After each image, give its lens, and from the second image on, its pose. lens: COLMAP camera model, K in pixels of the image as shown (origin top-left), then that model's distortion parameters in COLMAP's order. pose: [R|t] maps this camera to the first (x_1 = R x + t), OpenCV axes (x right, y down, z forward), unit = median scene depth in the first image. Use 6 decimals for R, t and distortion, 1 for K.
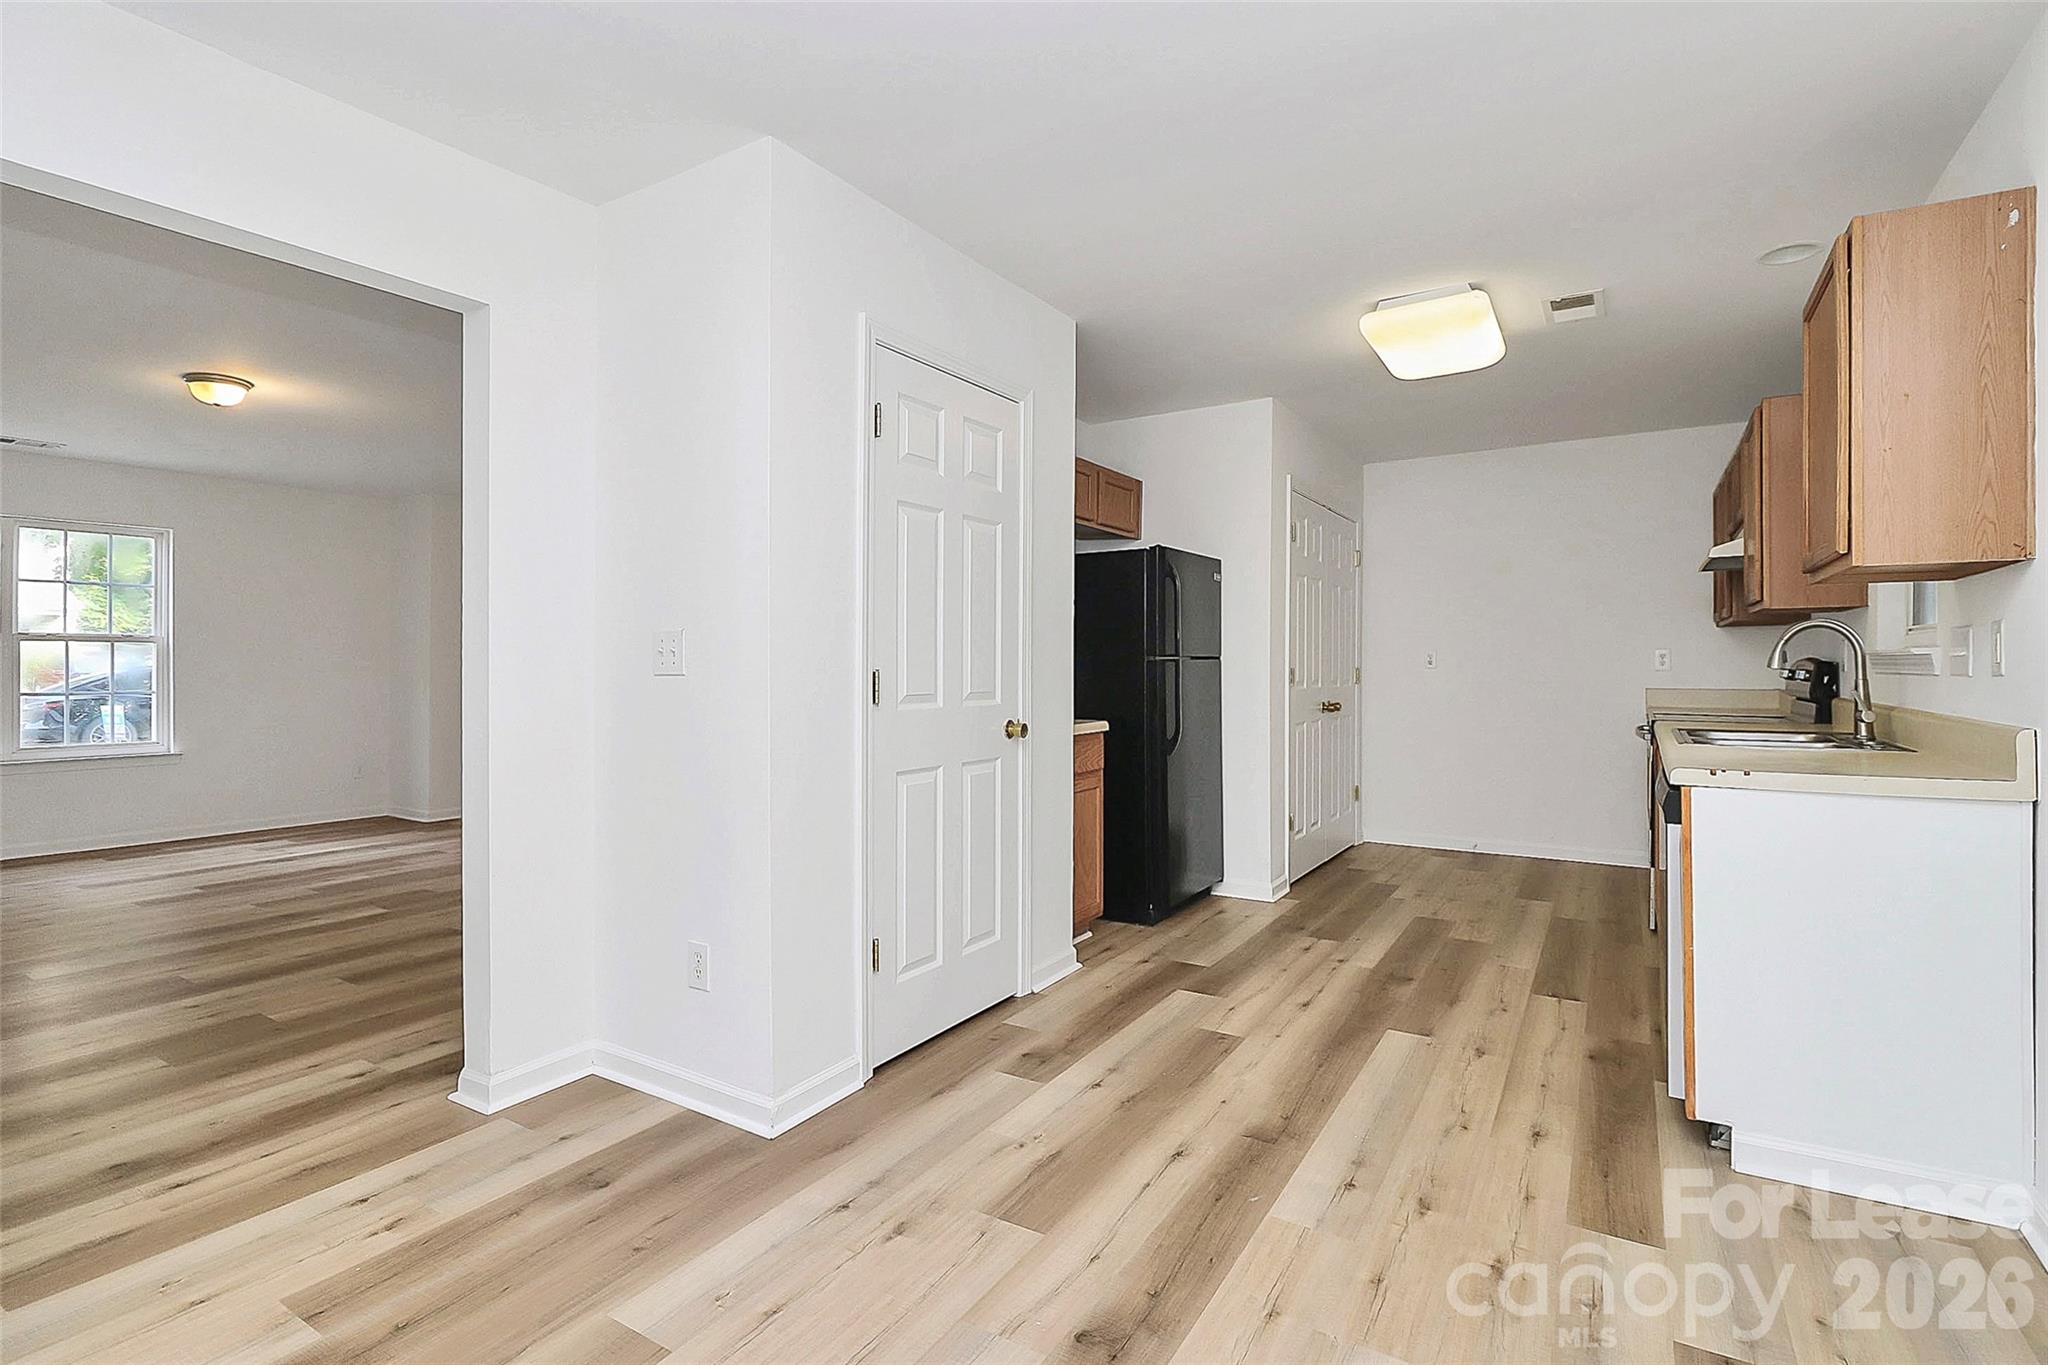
lens RADIAL K [[1025.3, 0, 1027.5], [0, 1025.3, 669.5], [0, 0, 1]] dist [-0.000921, -0.000033]
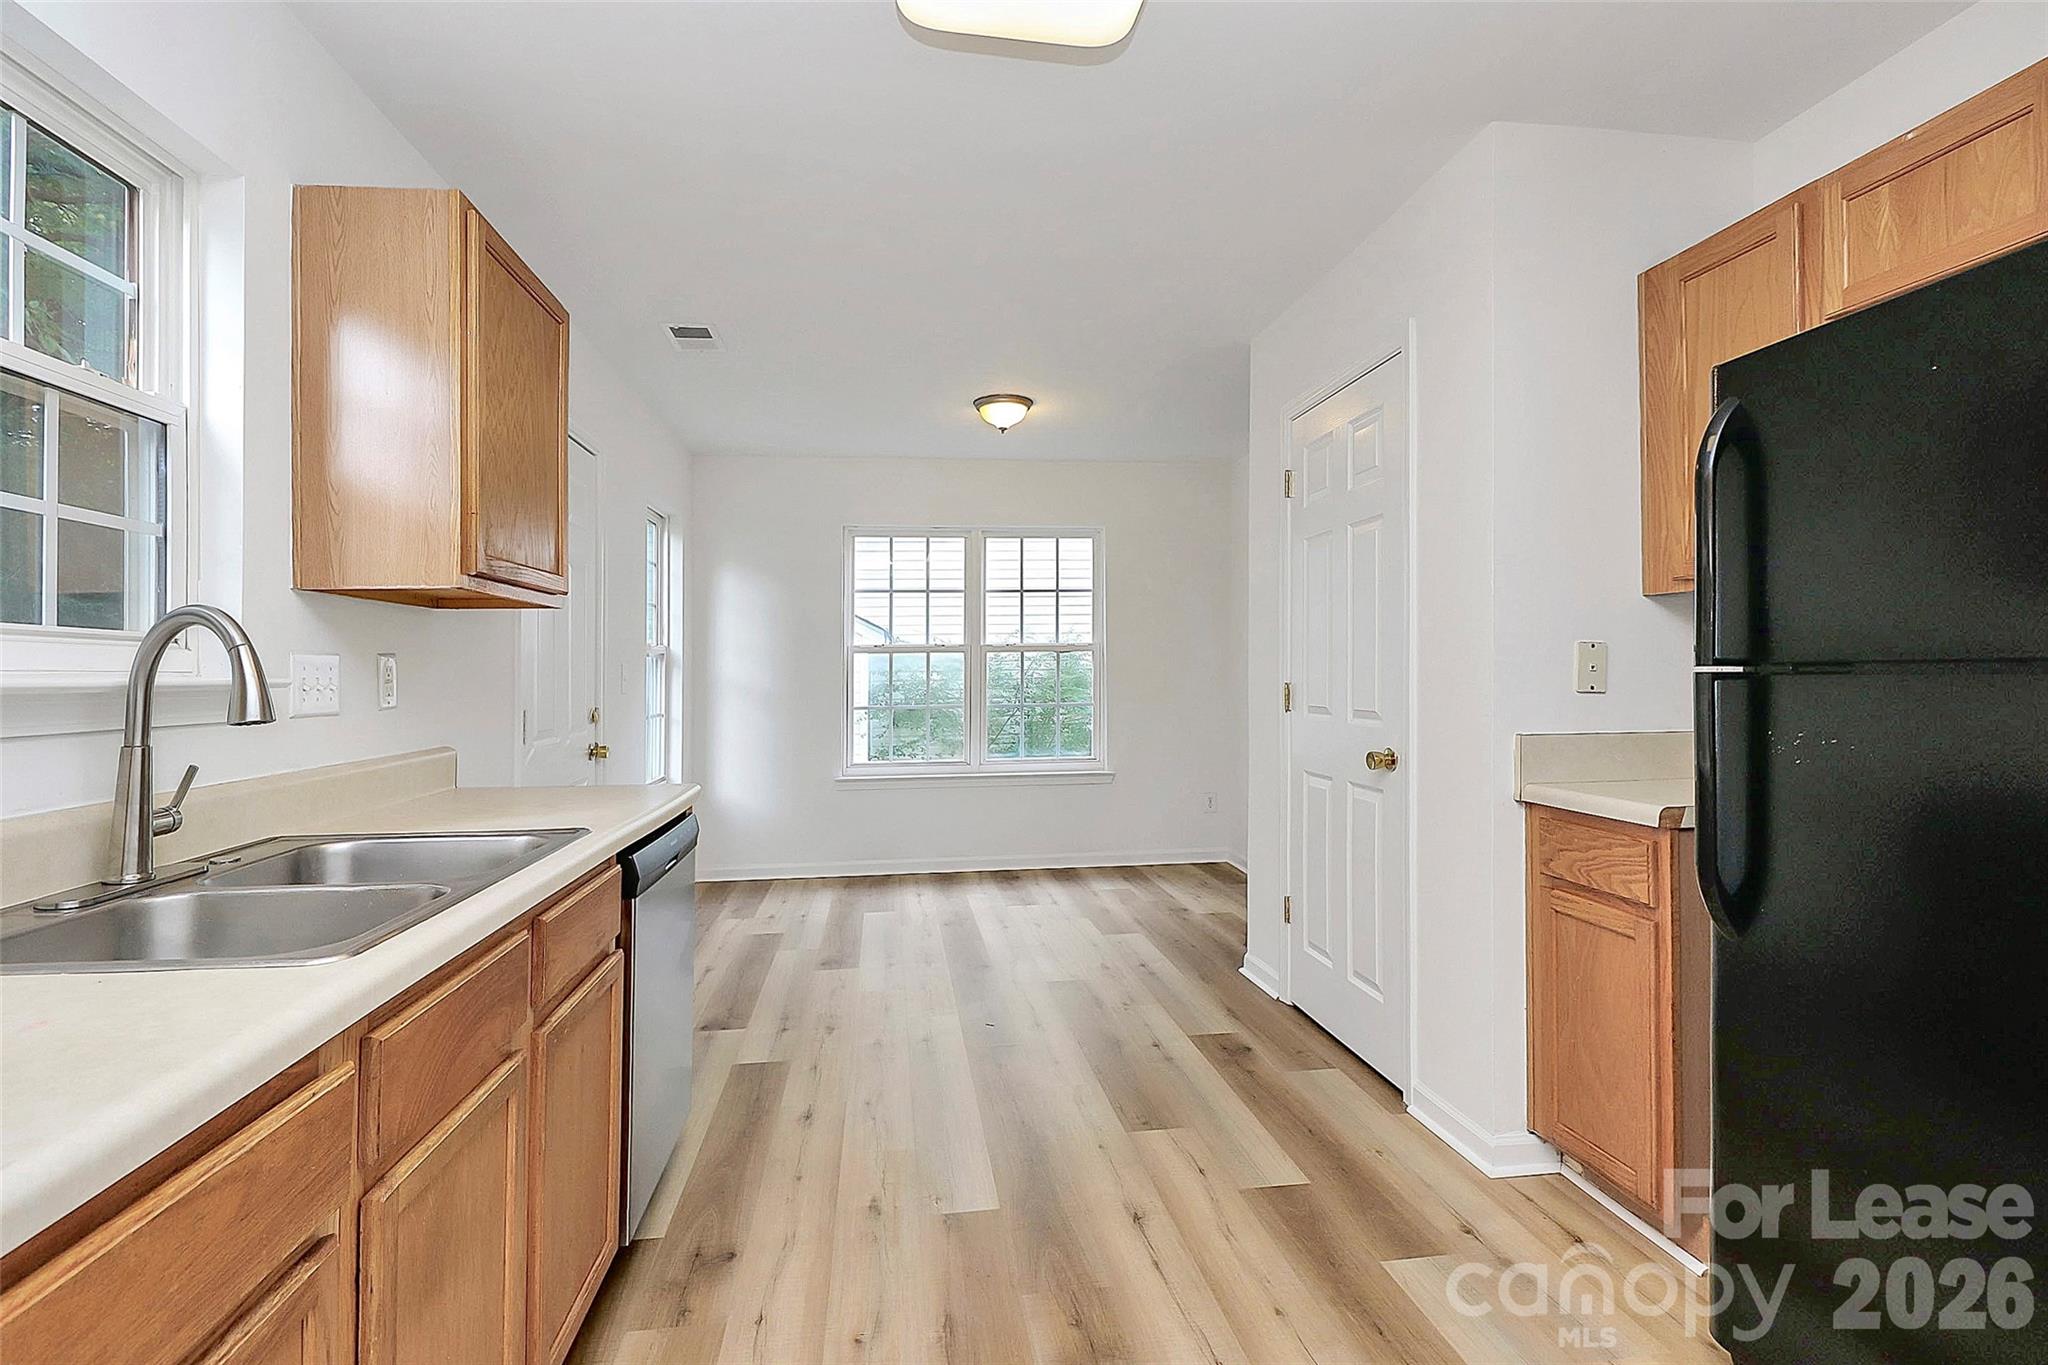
lens RADIAL K [[1025.3, 0, 1027.5], [0, 1025.3, 669.5], [0, 0, 1]] dist [-0.000921, -0.000033]
pose [[-0.788249, 0.008199, -0.615301, 0.748872], [0.013423, 0.999902, -0.003873, -0.015149], [0.615210, -0.011312, -0.788282, 1.534681]]
